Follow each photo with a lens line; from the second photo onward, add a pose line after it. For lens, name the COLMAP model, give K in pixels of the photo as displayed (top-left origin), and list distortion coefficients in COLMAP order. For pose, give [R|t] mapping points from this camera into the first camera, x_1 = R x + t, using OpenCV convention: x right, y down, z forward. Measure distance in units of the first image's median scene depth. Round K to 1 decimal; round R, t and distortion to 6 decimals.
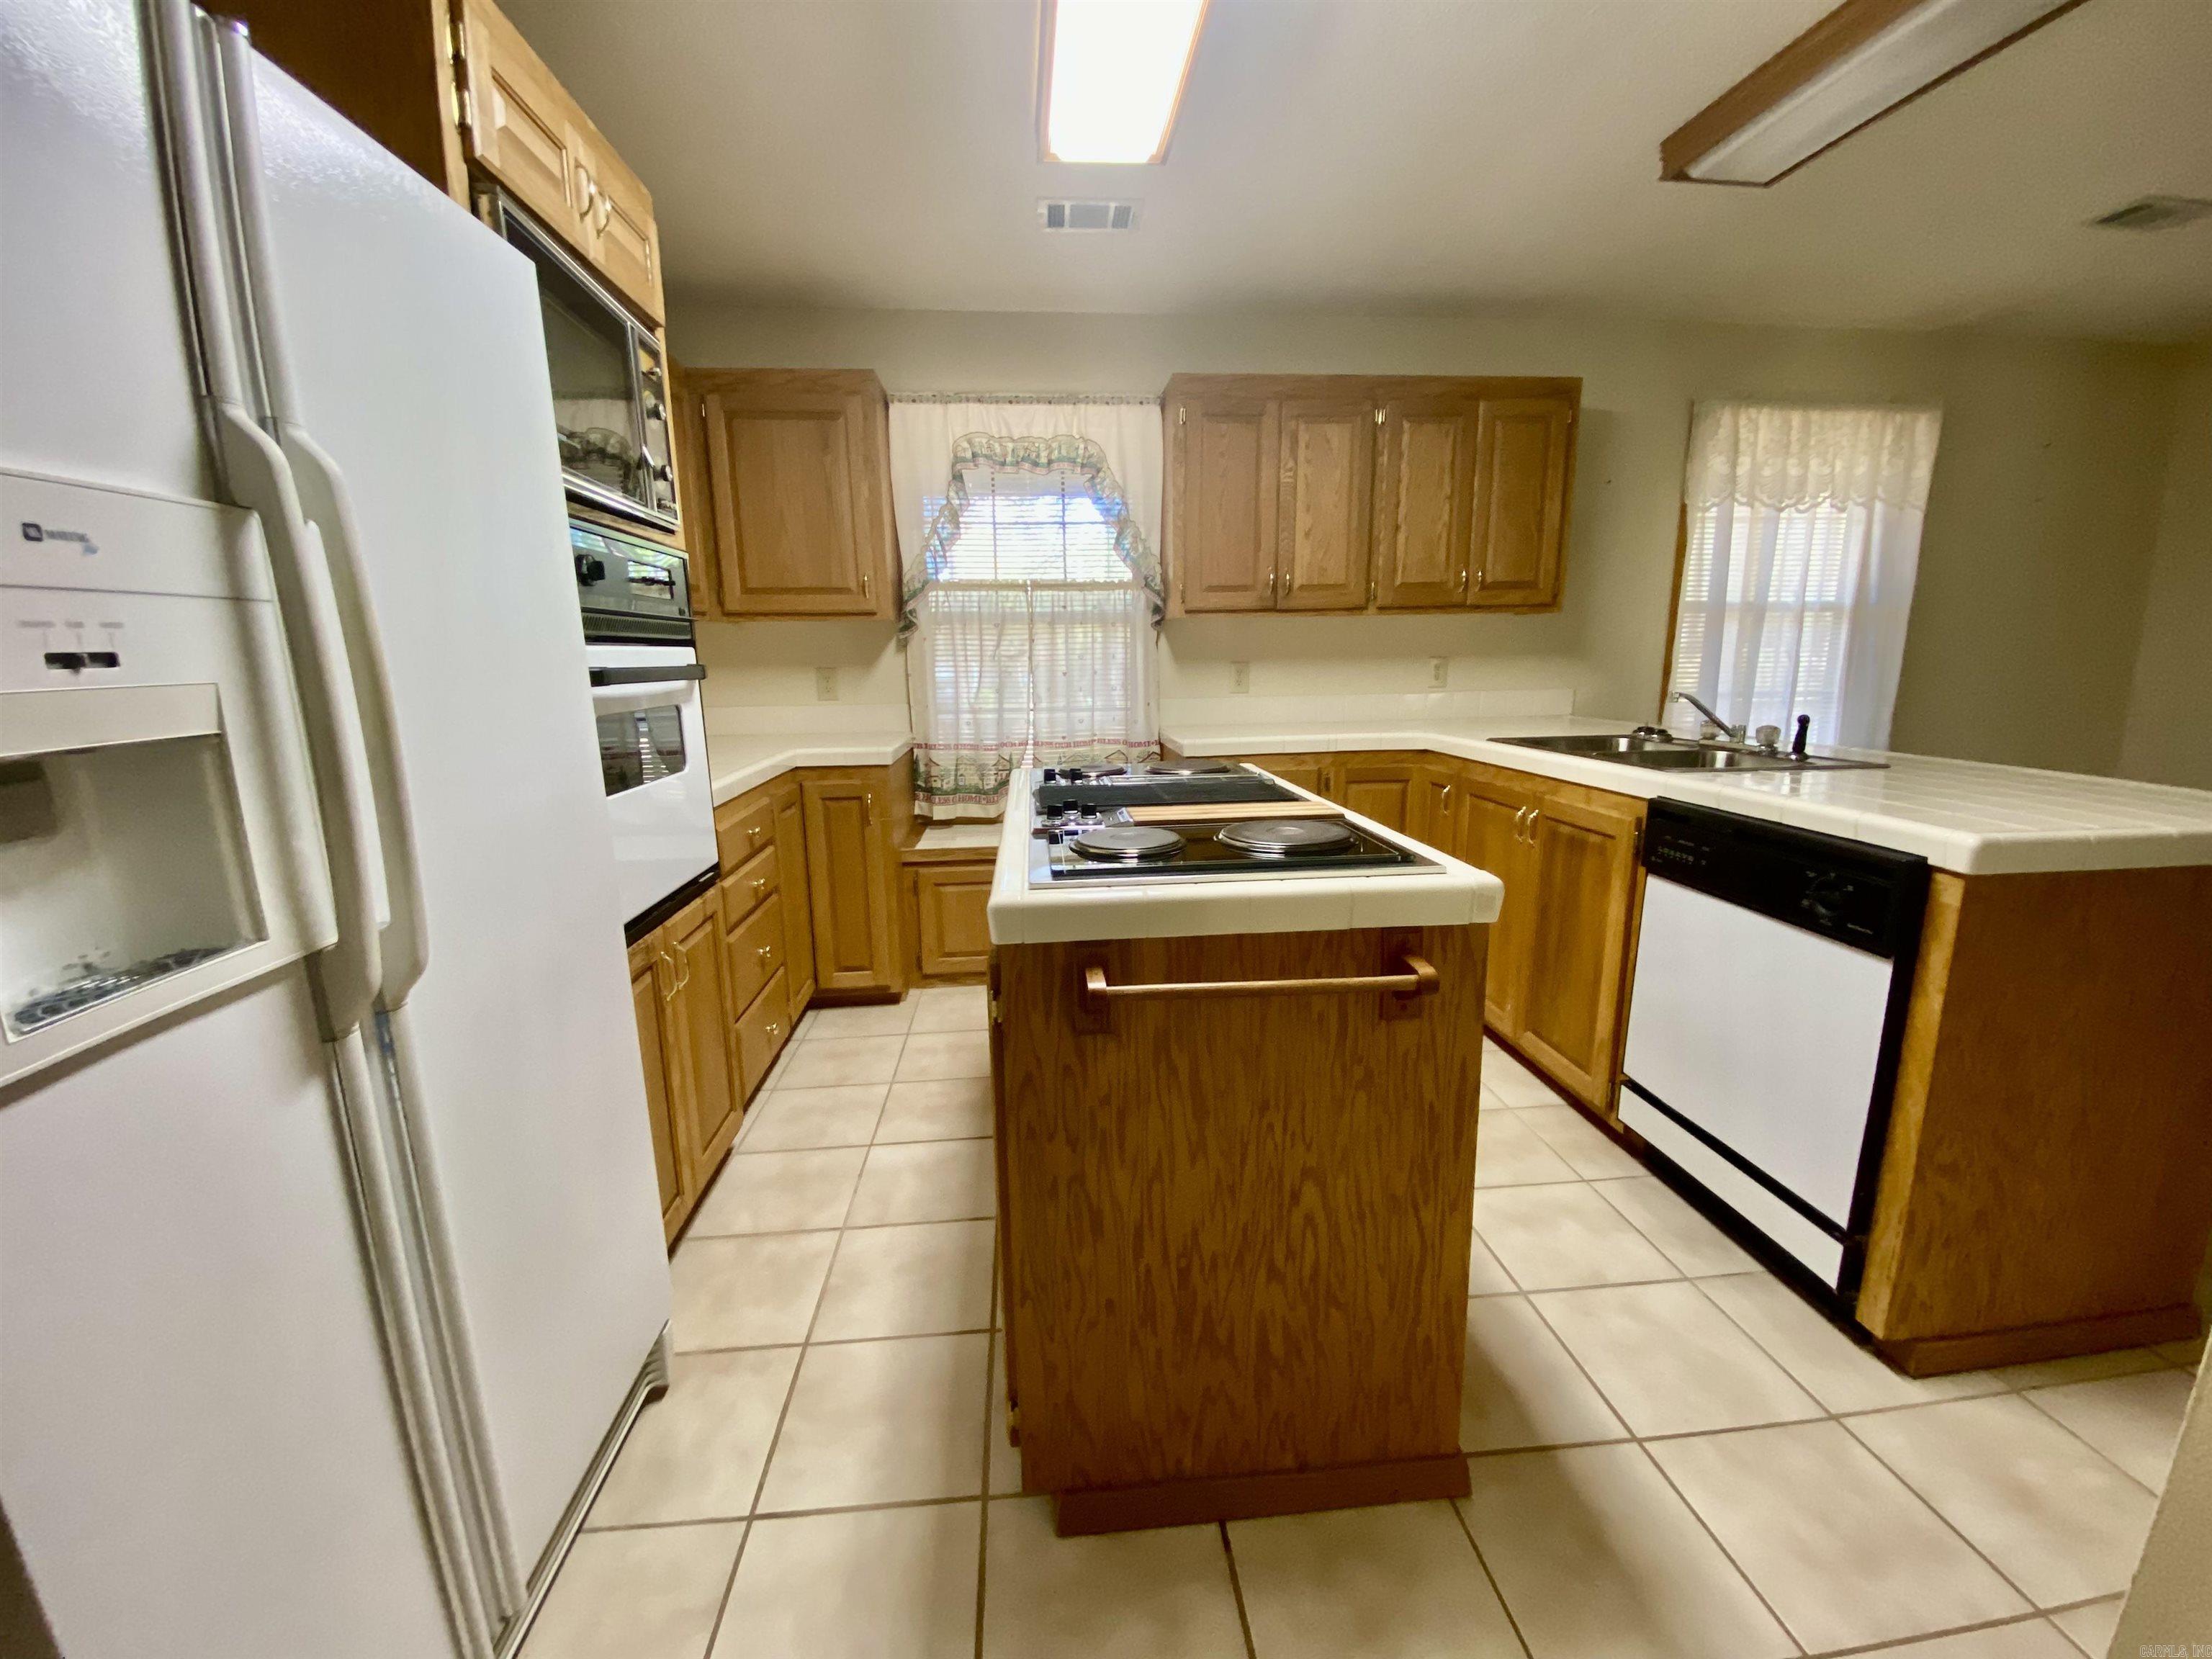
lens RADIAL K [[902.4, 0, 1106.0], [0, 902.4, 829.5], [0, 0, 1]] dist [0.012590, -0.016421]
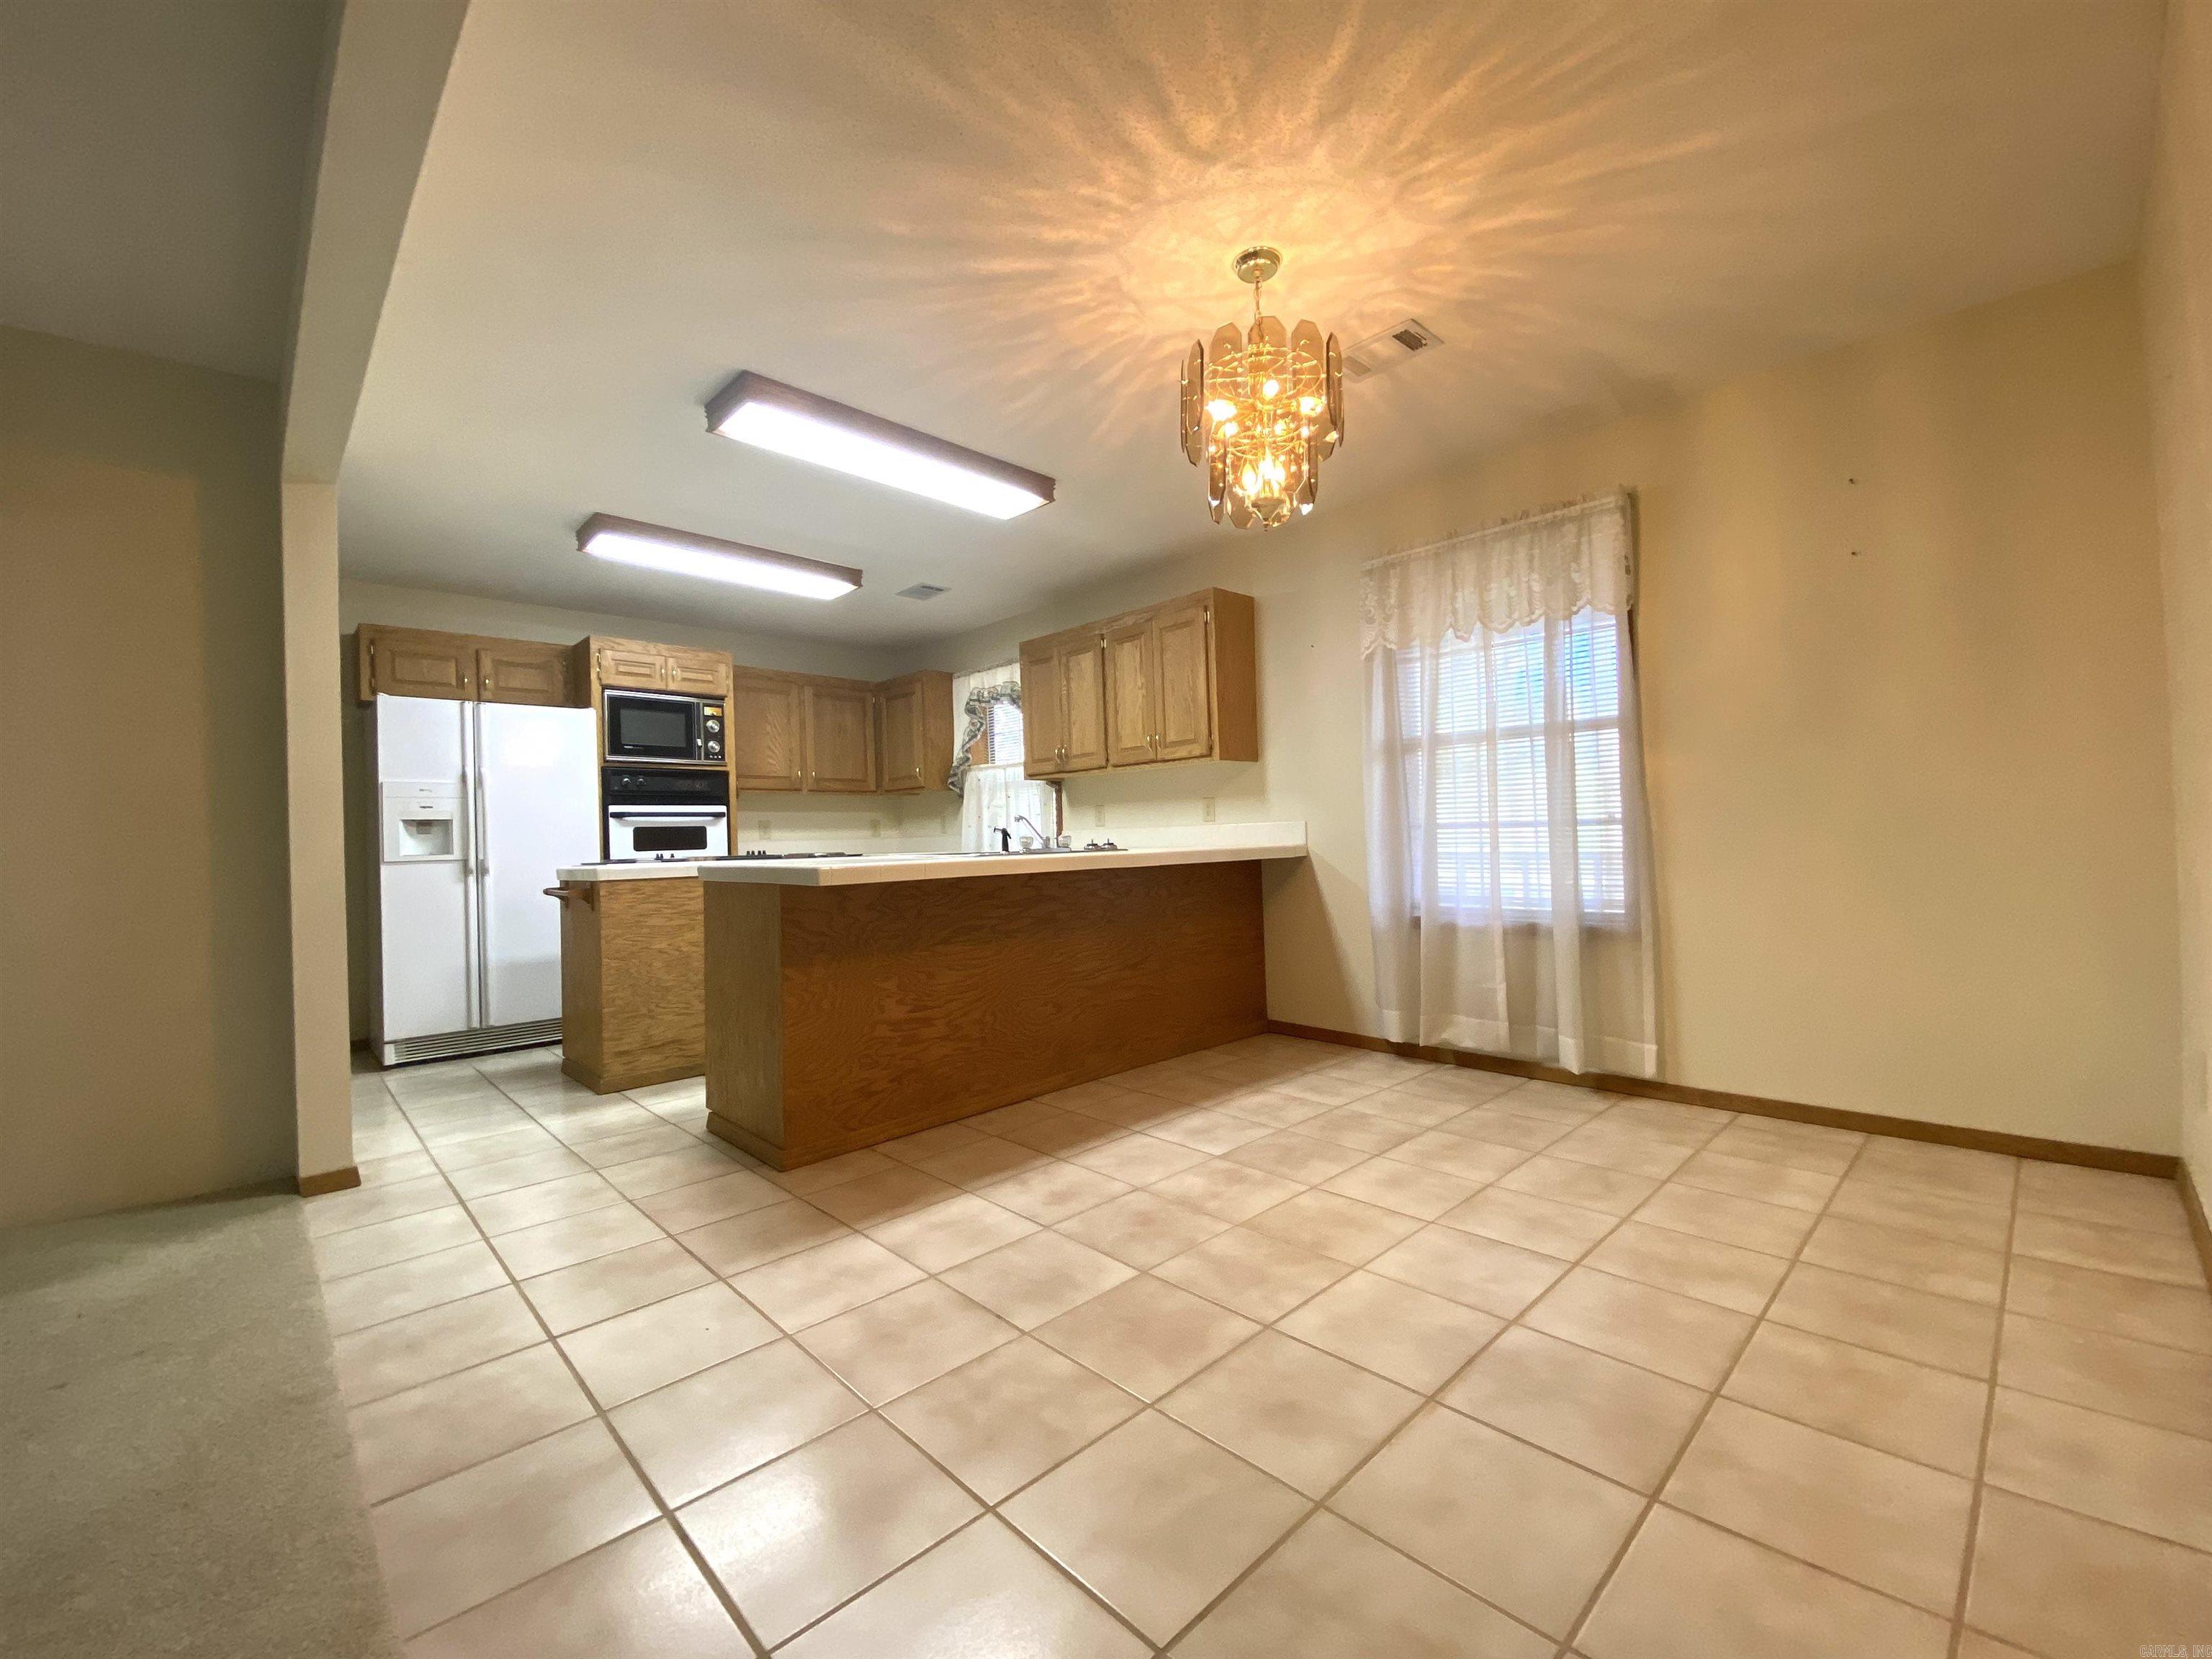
lens RADIAL K [[902.4, 0, 1106.0], [0, 902.4, 829.5], [0, 0, 1]] dist [0.012590, -0.016421]
pose [[0.623352, -0.010162, -0.781875, 1.544240], [-0.133726, 0.983799, -0.119400, 0.024179], [0.770421, 0.178986, 0.611895, 0.157114]]
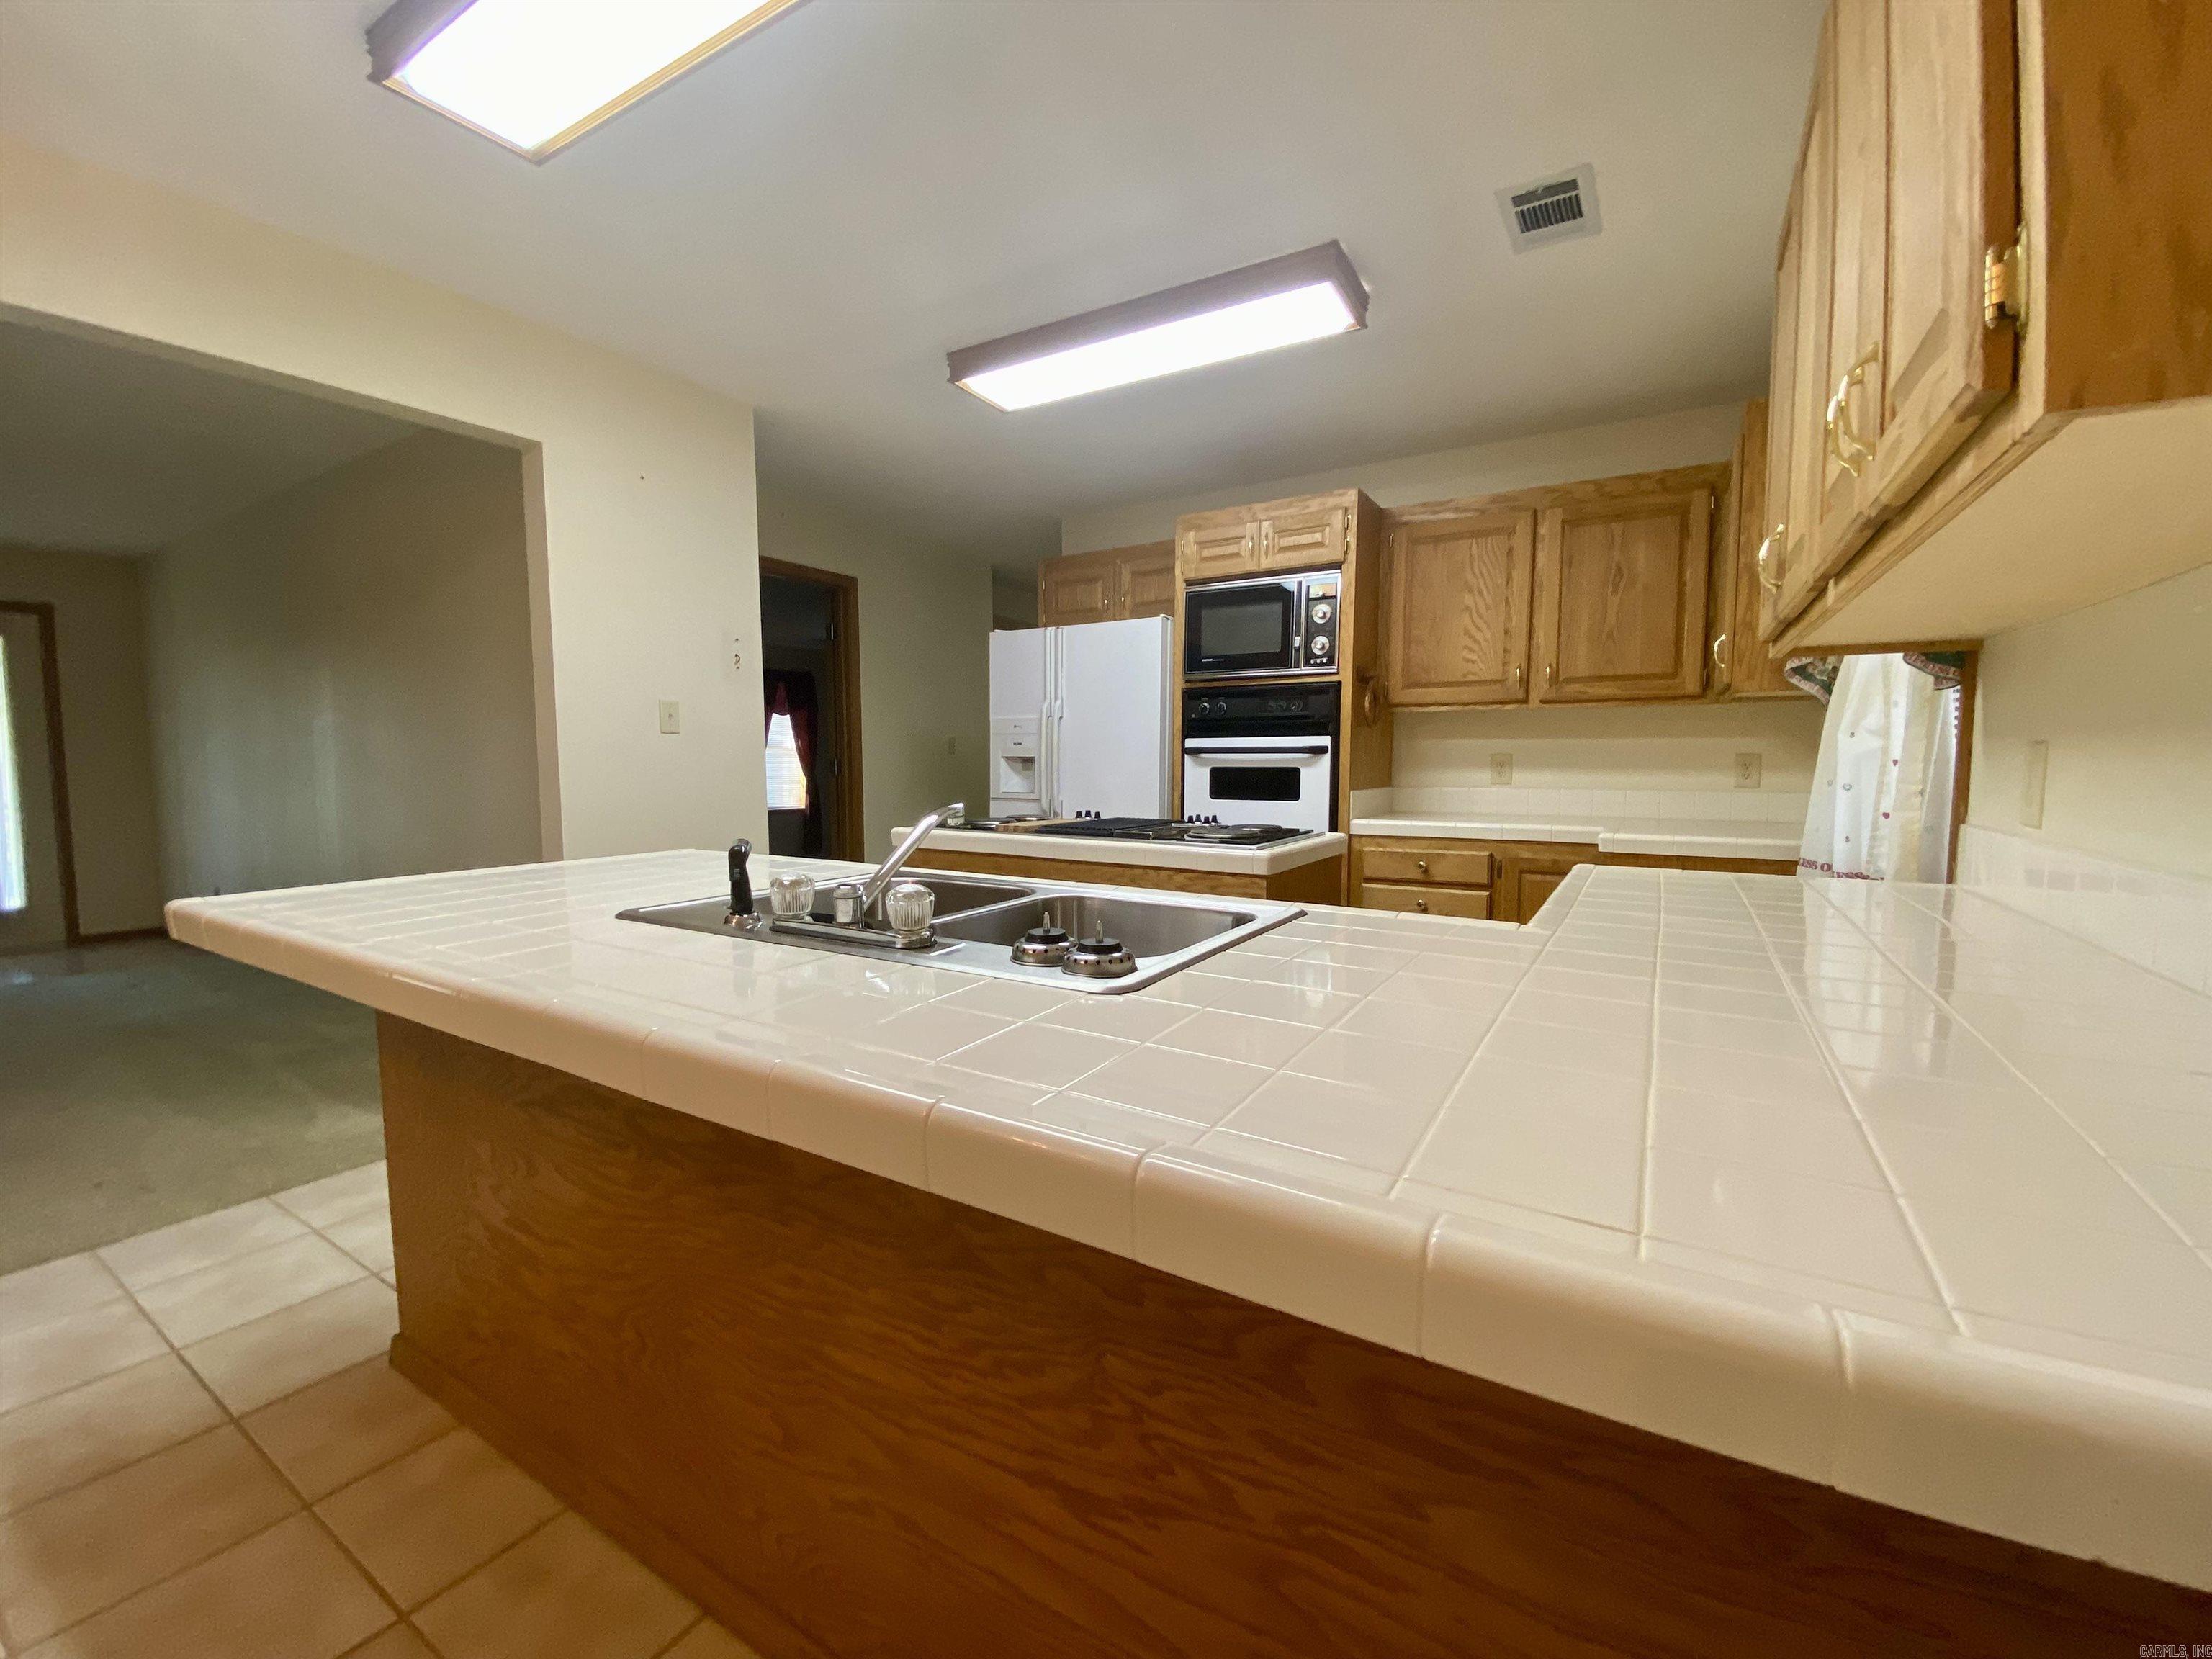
lens RADIAL K [[895.2, 0, 1103.7], [0, 895.2, 835.6], [0, 0, 1]] dist [0.021767, -0.020213]
pose [[-0.601054, 0.082752, -0.794913, 0.790440], [-0.146484, 0.966369, 0.211362, -0.208680], [0.785669, 0.243482, -0.568718, 1.106809]]
